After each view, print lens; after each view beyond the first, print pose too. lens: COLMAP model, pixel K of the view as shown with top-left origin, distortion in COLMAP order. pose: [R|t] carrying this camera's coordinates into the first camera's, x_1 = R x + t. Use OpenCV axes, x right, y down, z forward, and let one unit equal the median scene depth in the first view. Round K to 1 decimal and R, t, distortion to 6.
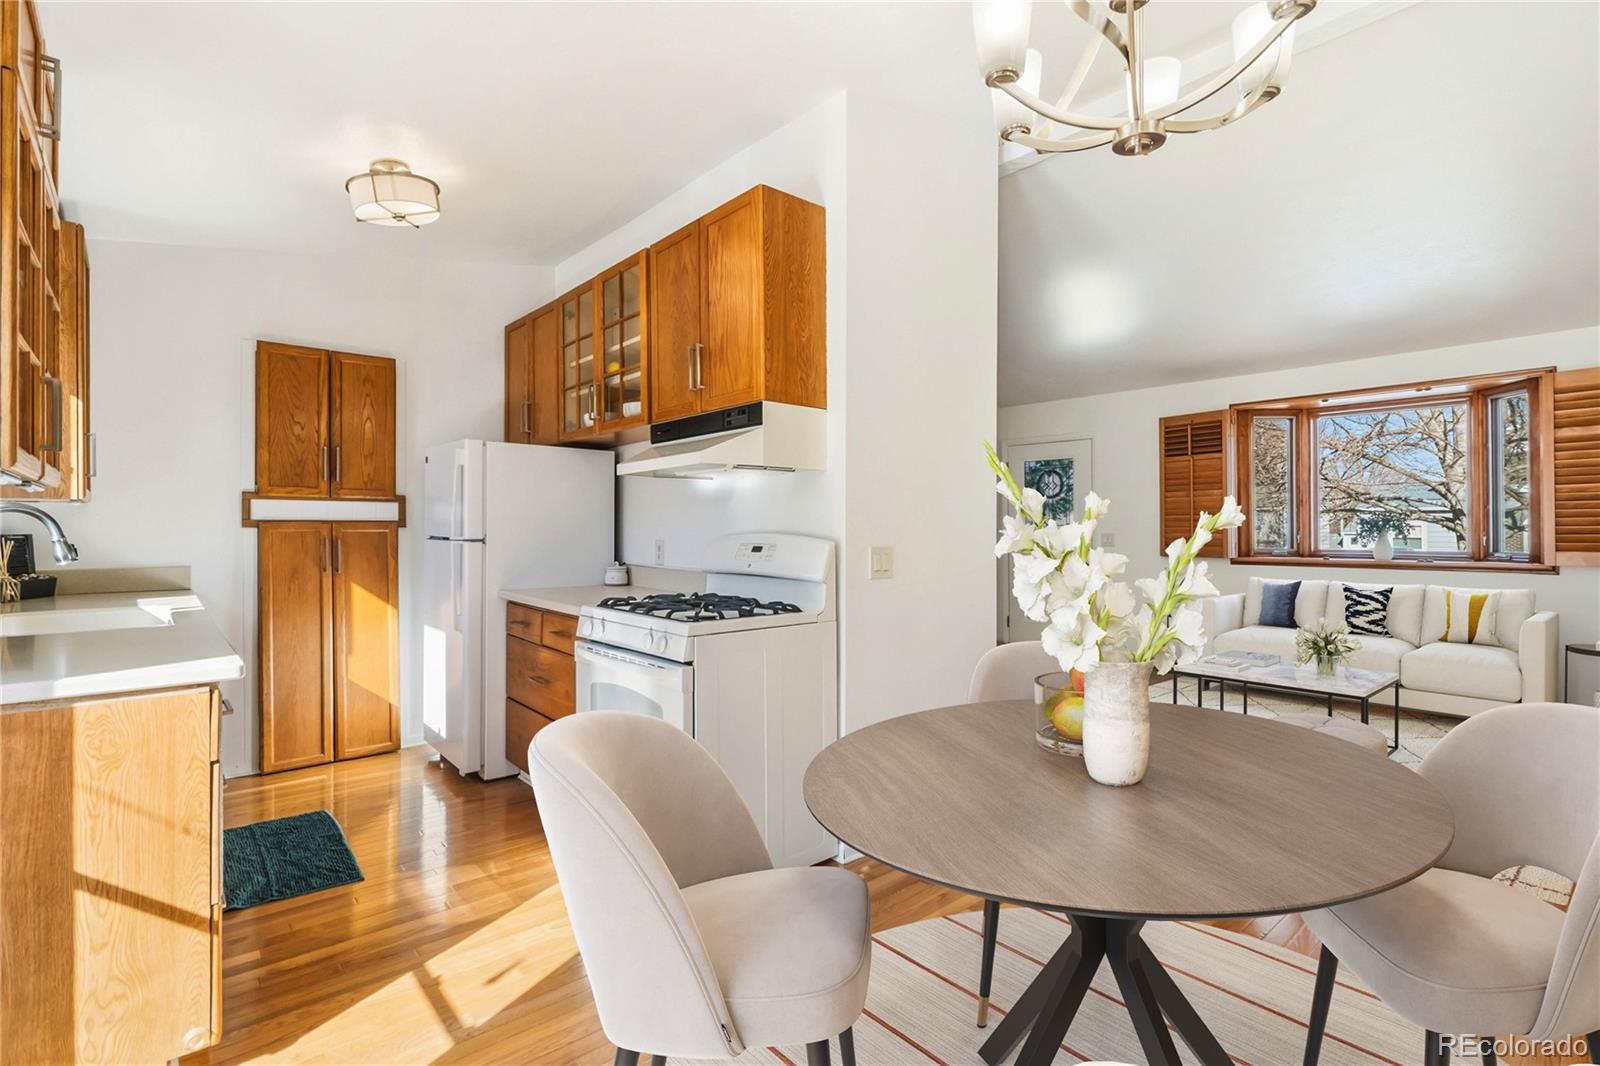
lens RADIAL K [[741.4, 0, 813.3], [0, 741.4, 531.5], [0, 0, 1]] dist [0.000710, -0.003157]
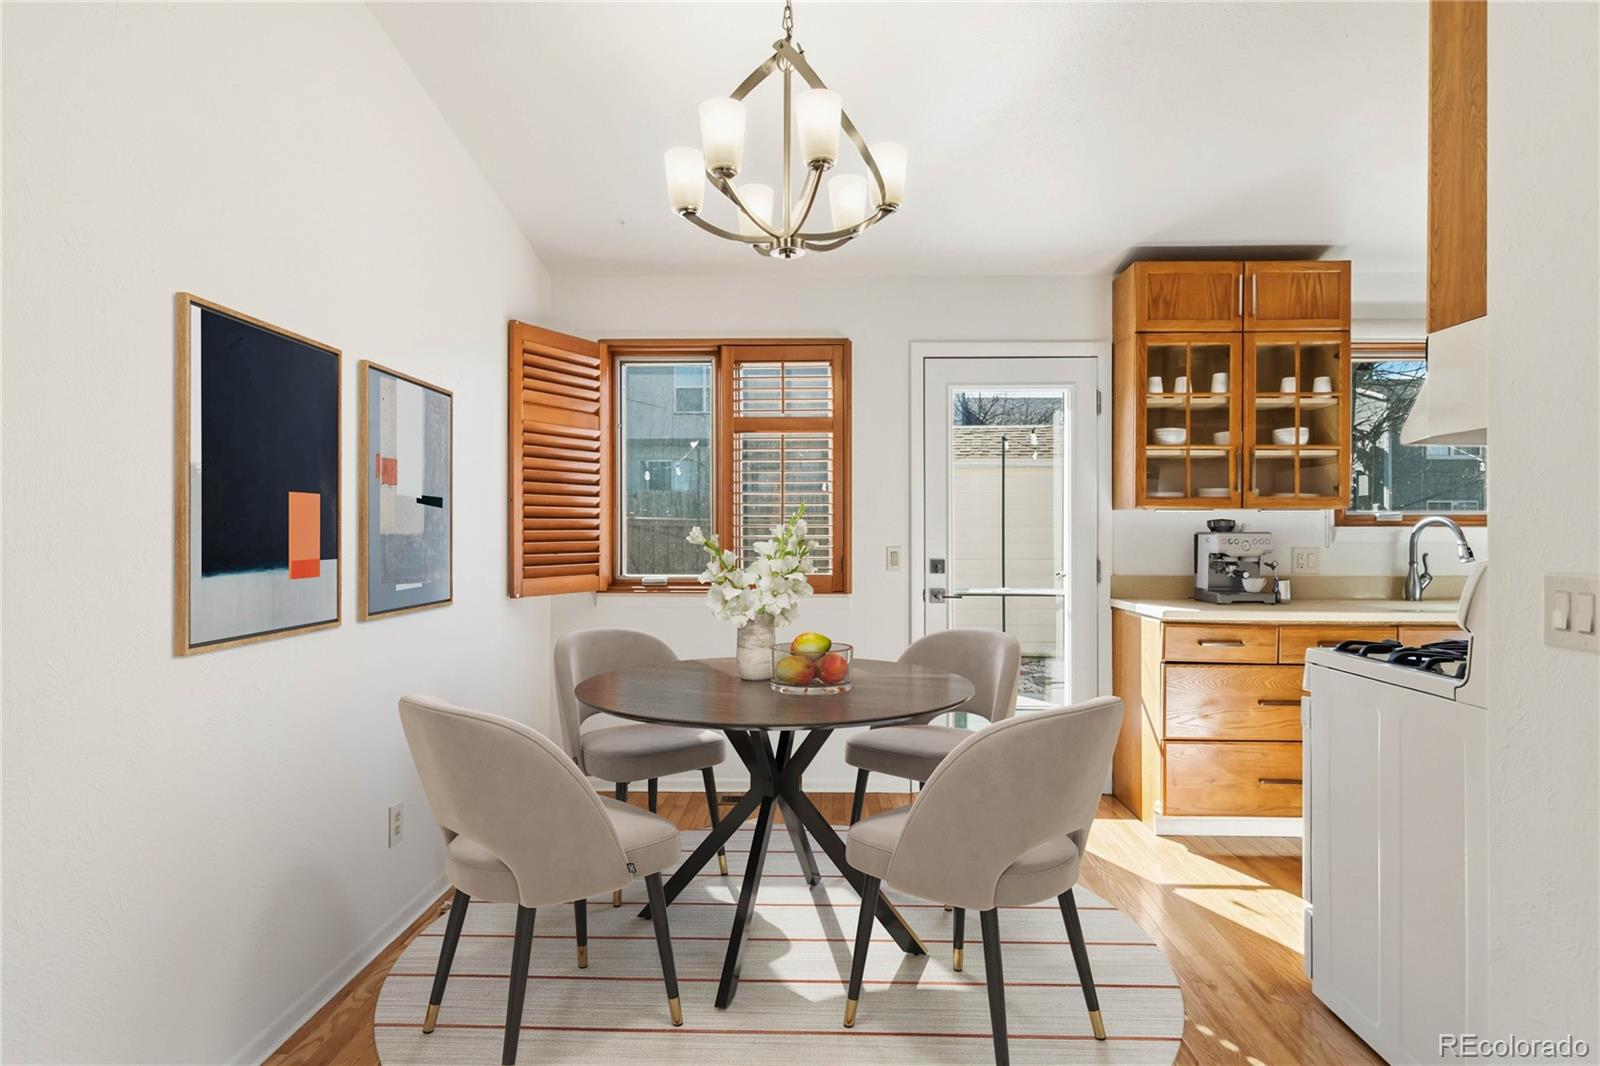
lens RADIAL K [[835.5, 0, 810.3], [0, 835.5, 536.5], [0, 0, 1]] dist [-0.002145, 0.000419]
pose [[-0.682493, -0.001391, -0.730891, 0.348995], [-0.005294, 0.999981, 0.003041, -0.000051], [0.730873, 0.005945, -0.682487, 0.463500]]
